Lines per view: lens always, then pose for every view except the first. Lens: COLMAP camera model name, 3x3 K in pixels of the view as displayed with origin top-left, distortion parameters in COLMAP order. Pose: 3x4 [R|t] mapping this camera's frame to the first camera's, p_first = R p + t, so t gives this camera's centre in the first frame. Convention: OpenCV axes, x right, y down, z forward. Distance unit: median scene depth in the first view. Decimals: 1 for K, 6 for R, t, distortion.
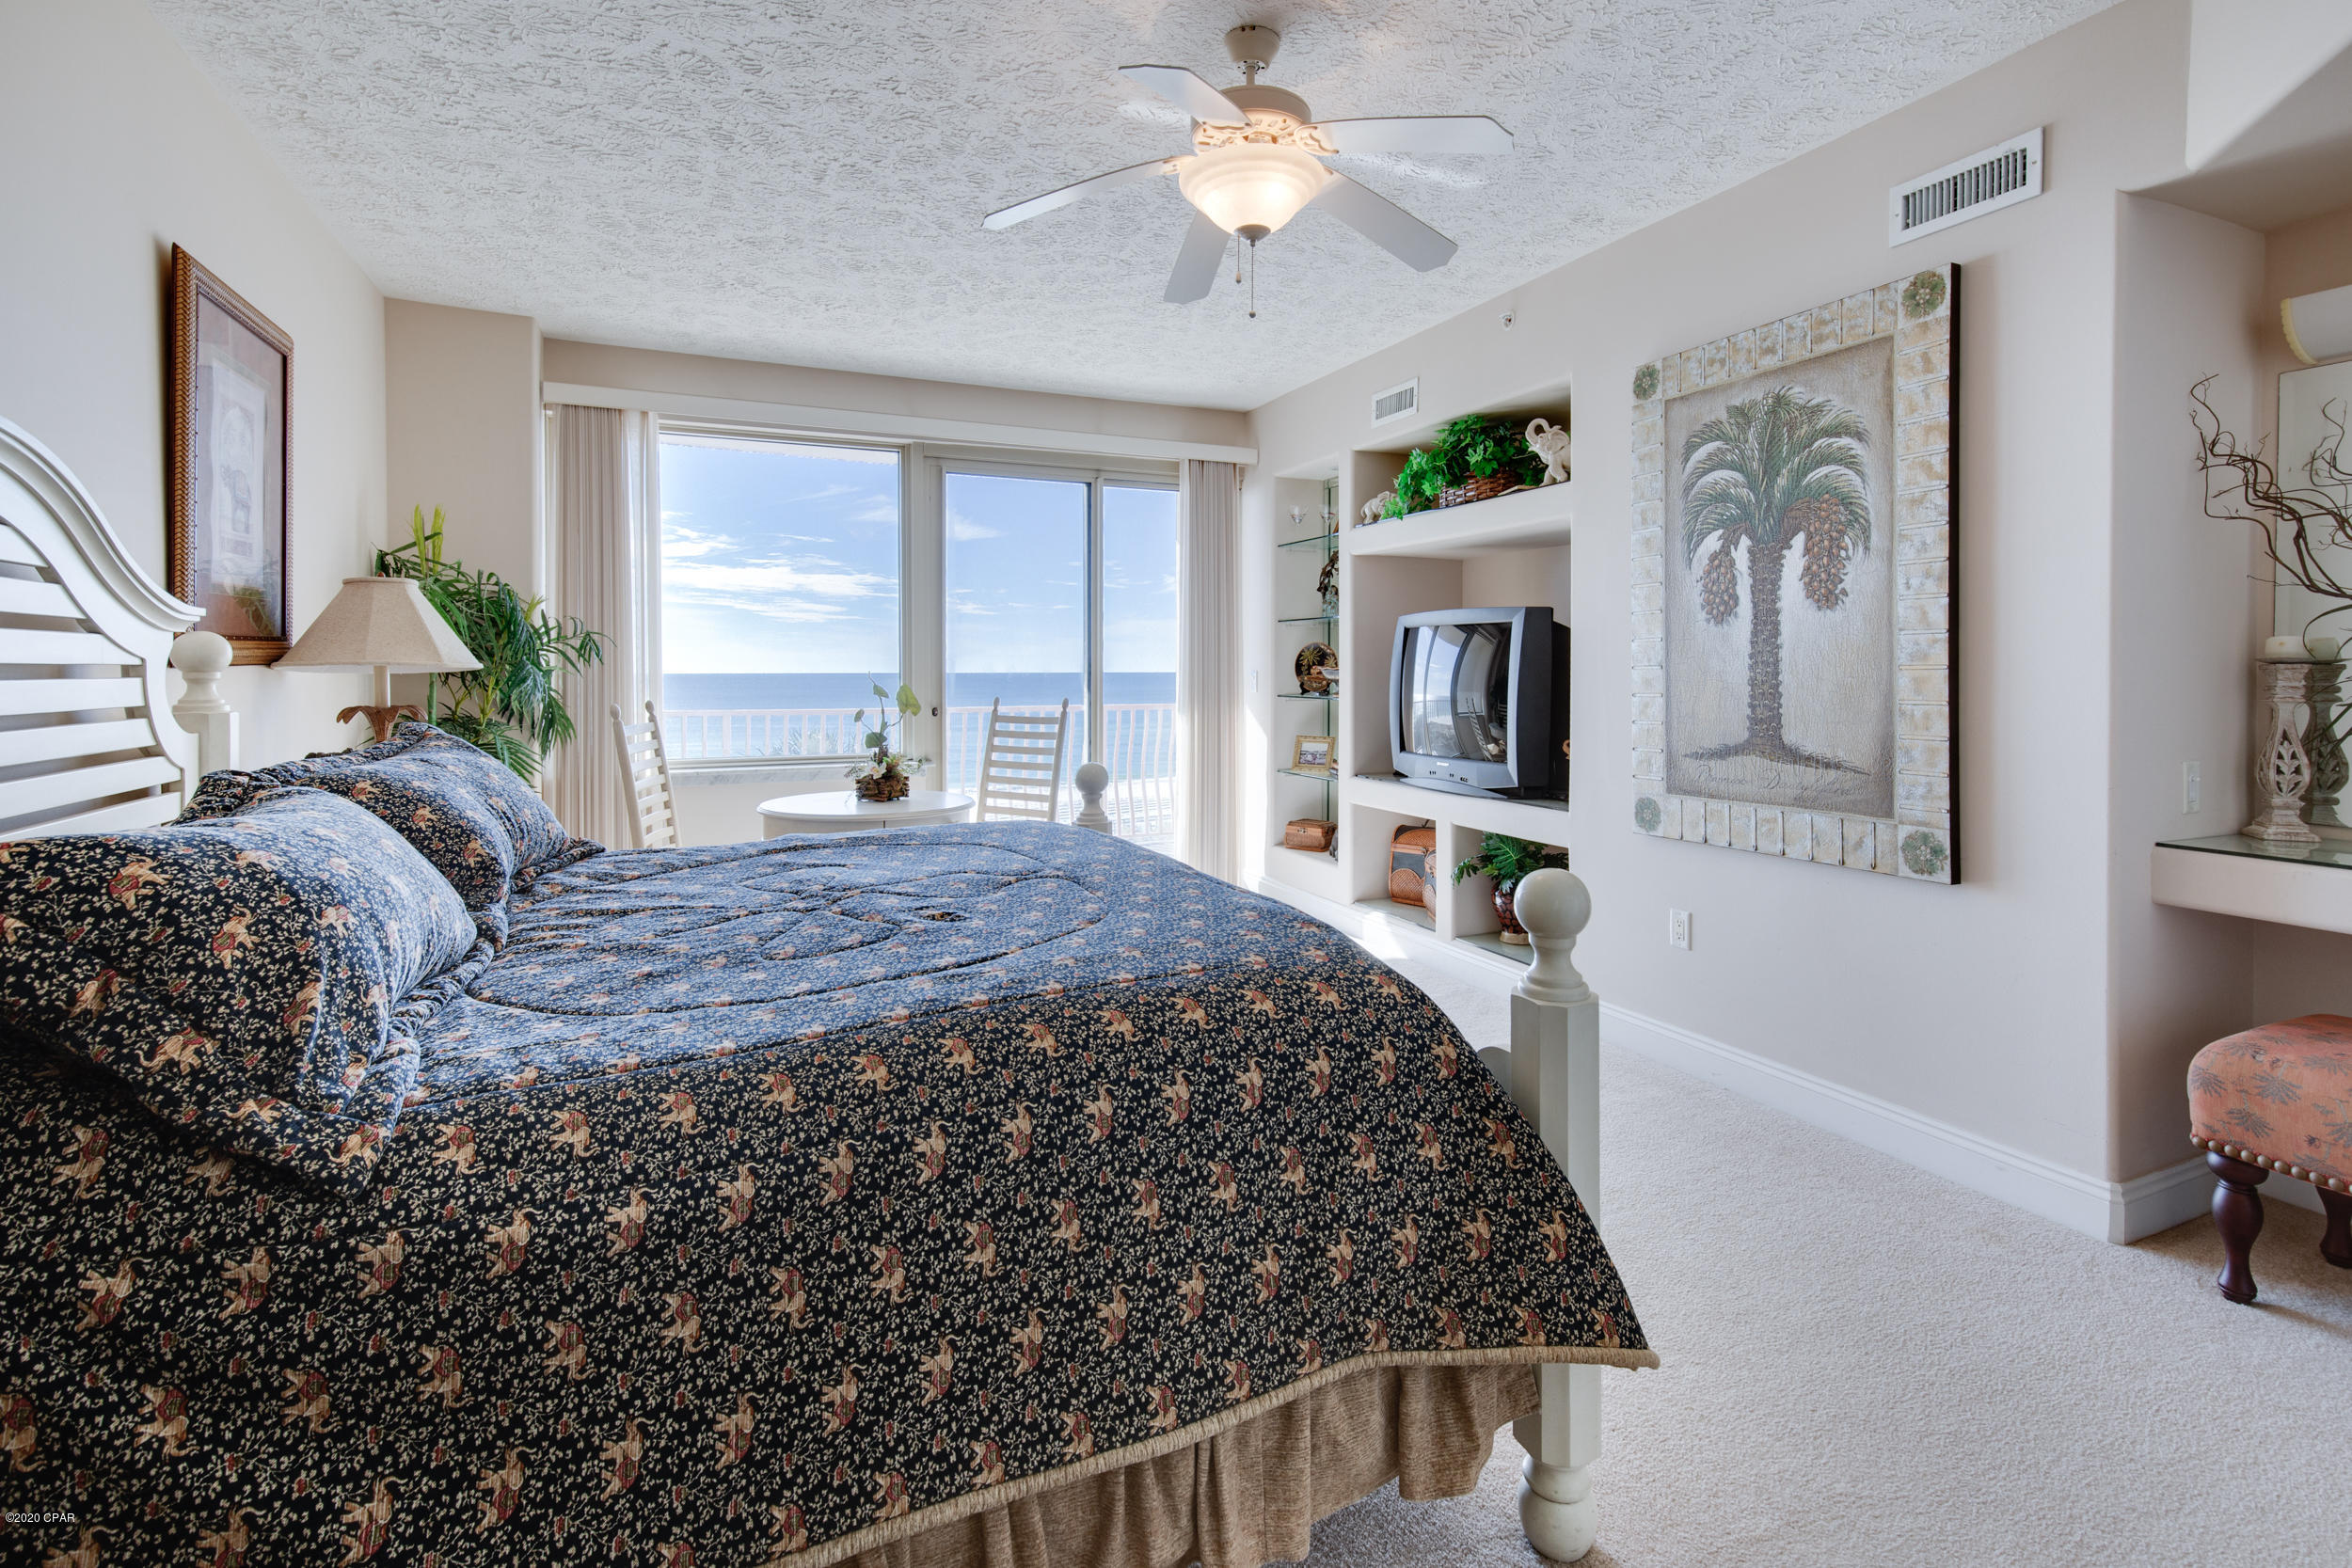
lens RADIAL K [[1106.3, 0, 1173.7], [0, 1106.3, 668.4], [0, 0, 1]] dist [0.001477, -0.000275]
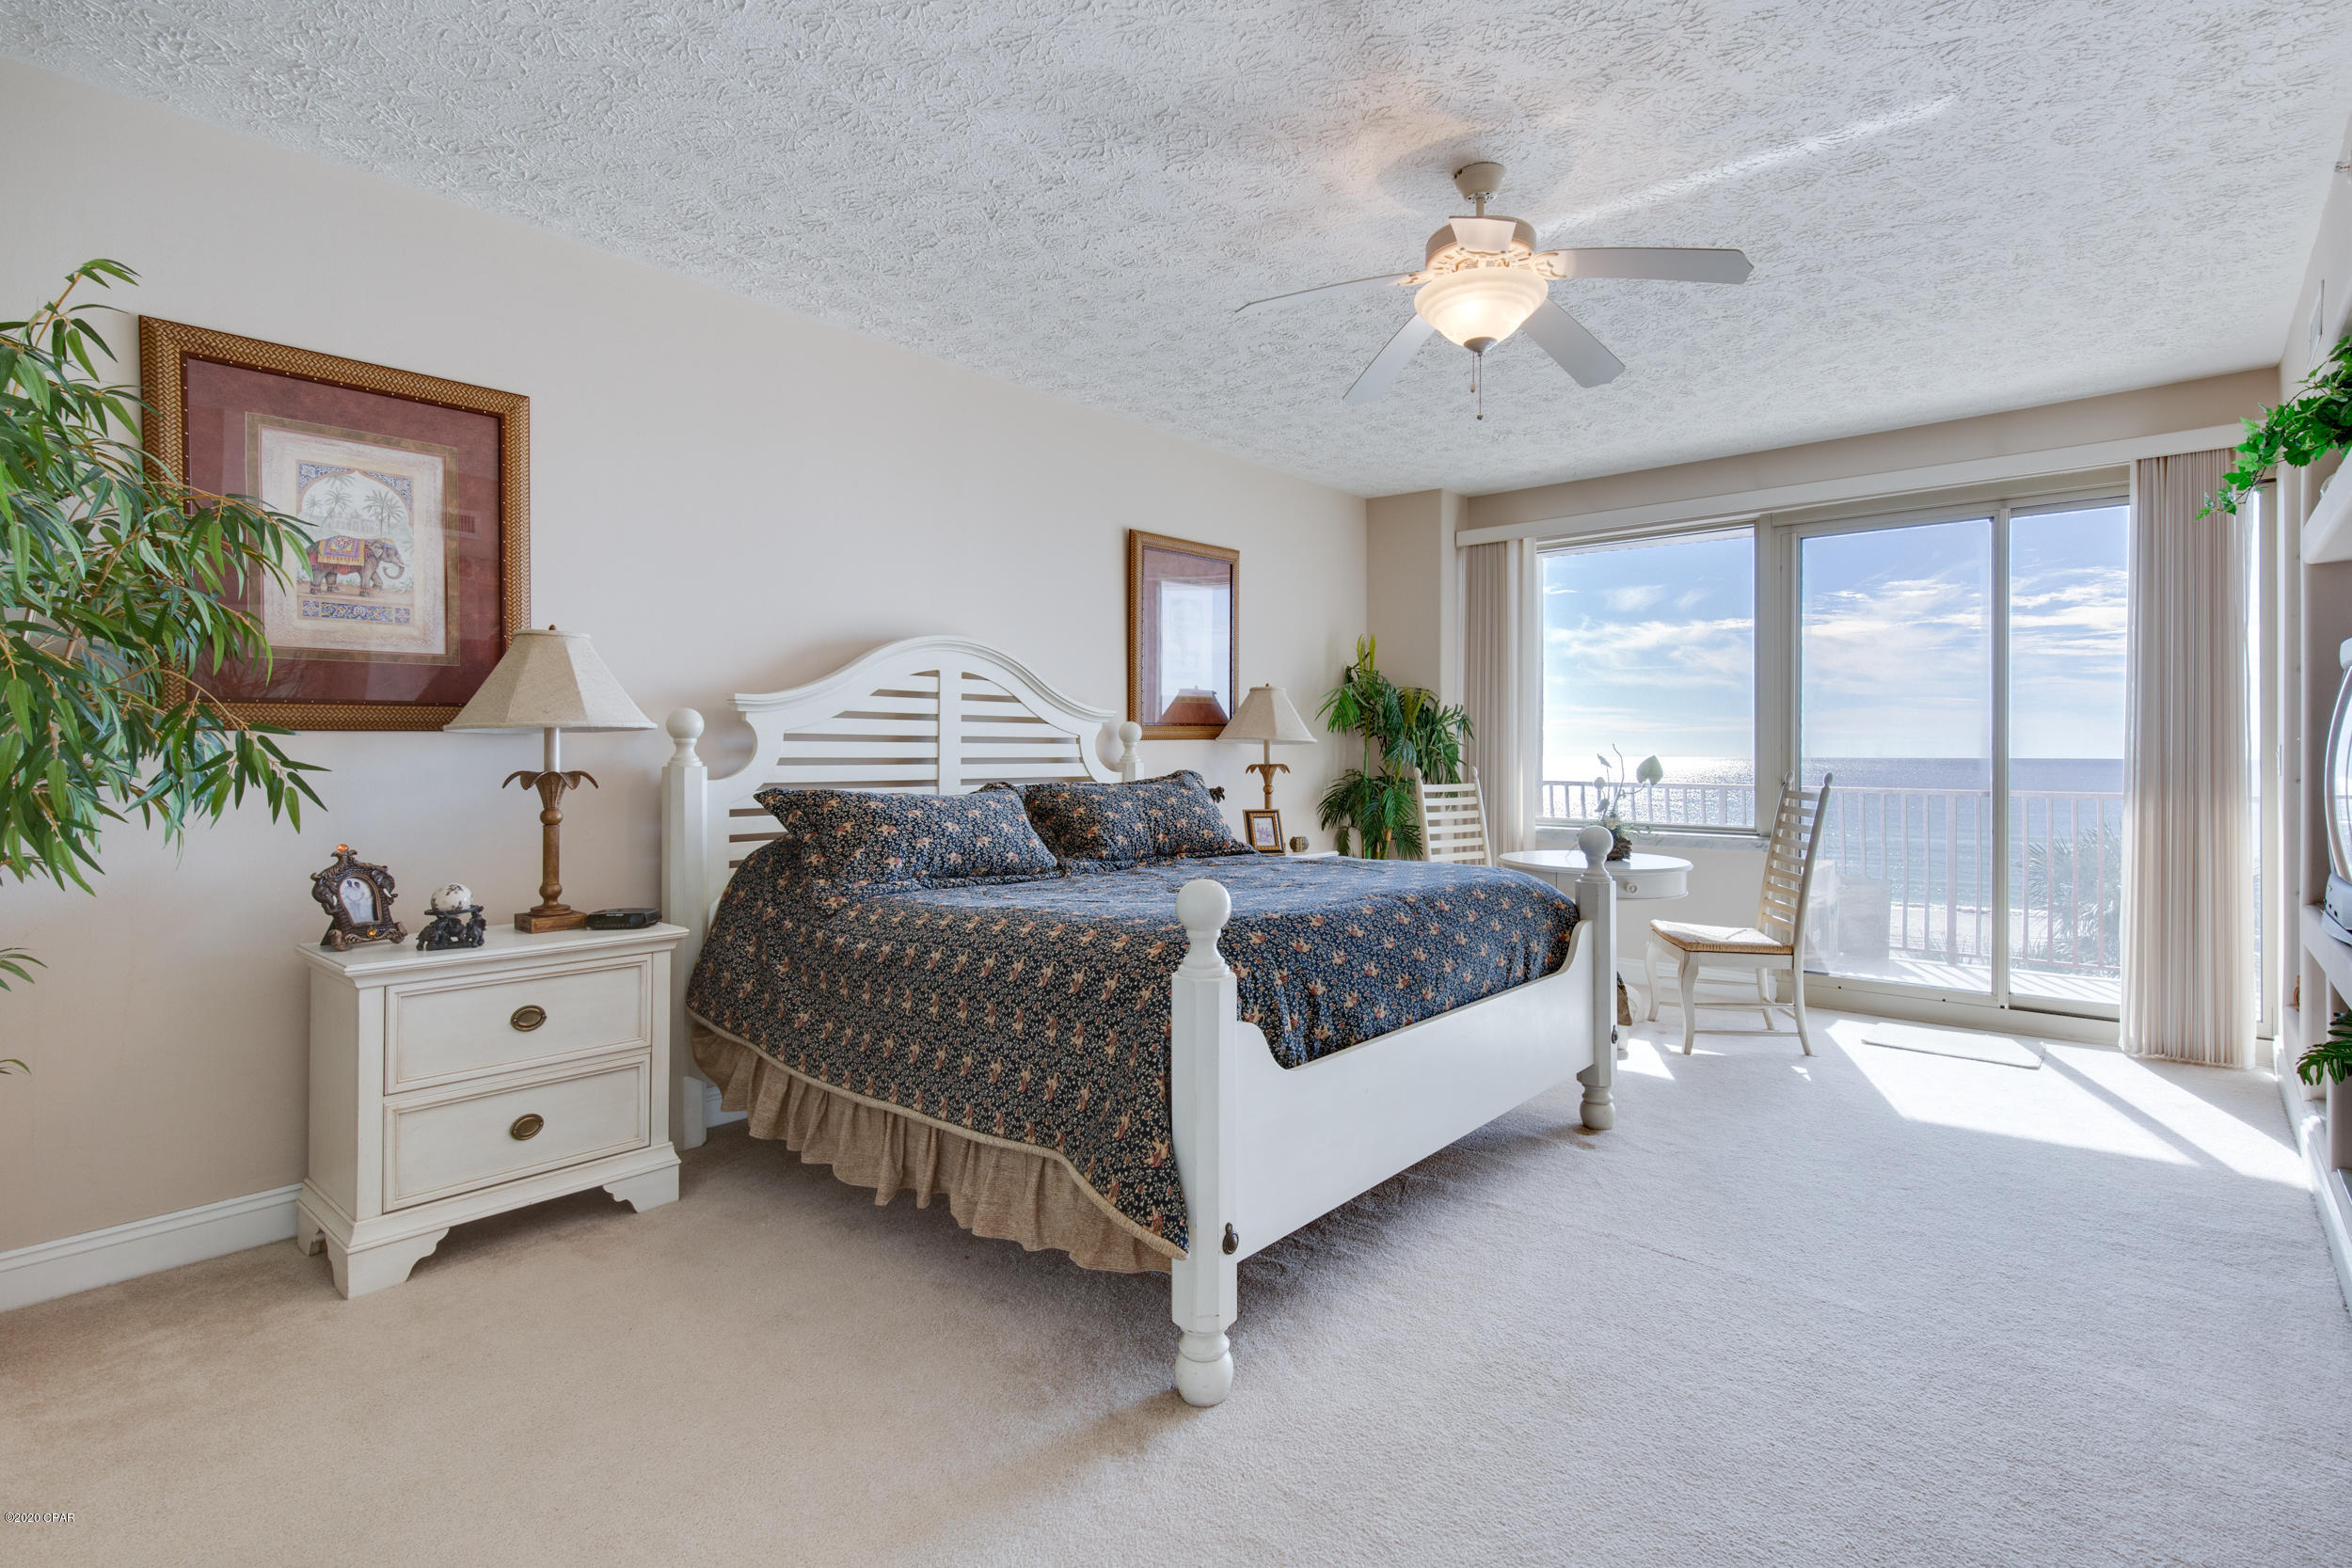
lens RADIAL K [[1078.9, 0, 1191.5], [0, 1078.9, 734.5], [0, 0, 1]] dist [0.002230, -0.000425]
pose [[0.427022, -0.011654, -0.904166, 0.461490], [-0.002076, 0.999902, -0.013868, 0.007911], [0.904239, 0.007799, 0.426956, 0.136225]]
